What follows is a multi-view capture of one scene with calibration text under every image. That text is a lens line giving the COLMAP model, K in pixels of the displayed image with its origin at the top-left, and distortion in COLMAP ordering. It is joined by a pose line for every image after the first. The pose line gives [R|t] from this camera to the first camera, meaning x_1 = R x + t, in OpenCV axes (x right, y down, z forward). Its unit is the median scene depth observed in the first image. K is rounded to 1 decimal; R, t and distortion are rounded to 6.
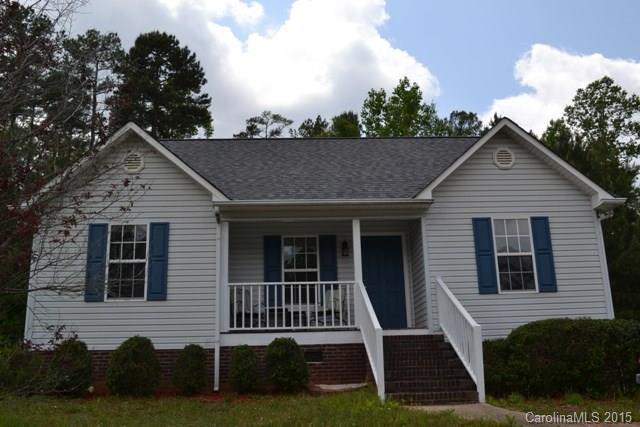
lens RADIAL K [[608.8, 0, 320.0], [0, 608.8, 213.5], [0, 0, 1]] dist [-0.070170, 0.002365]
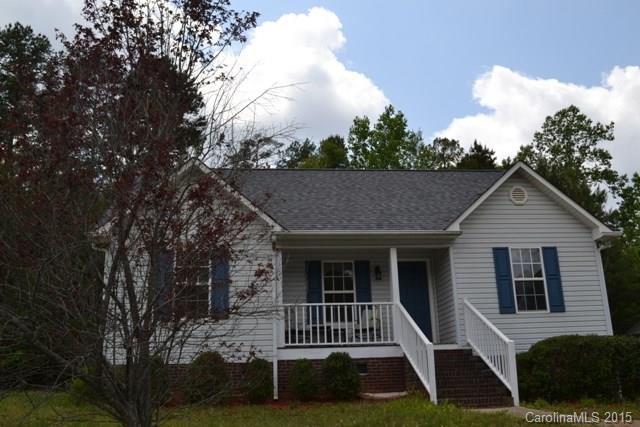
lens RADIAL K [[608.8, 0, 320.0], [0, 608.8, 213.5], [0, 0, 1]] dist [-0.070170, 0.002365]
pose [[0.997942, 0.013509, 0.062687, -0.147822], [-0.011879, 0.999583, -0.026301, -0.022711], [-0.063016, 0.025502, 0.997687, -0.126177]]
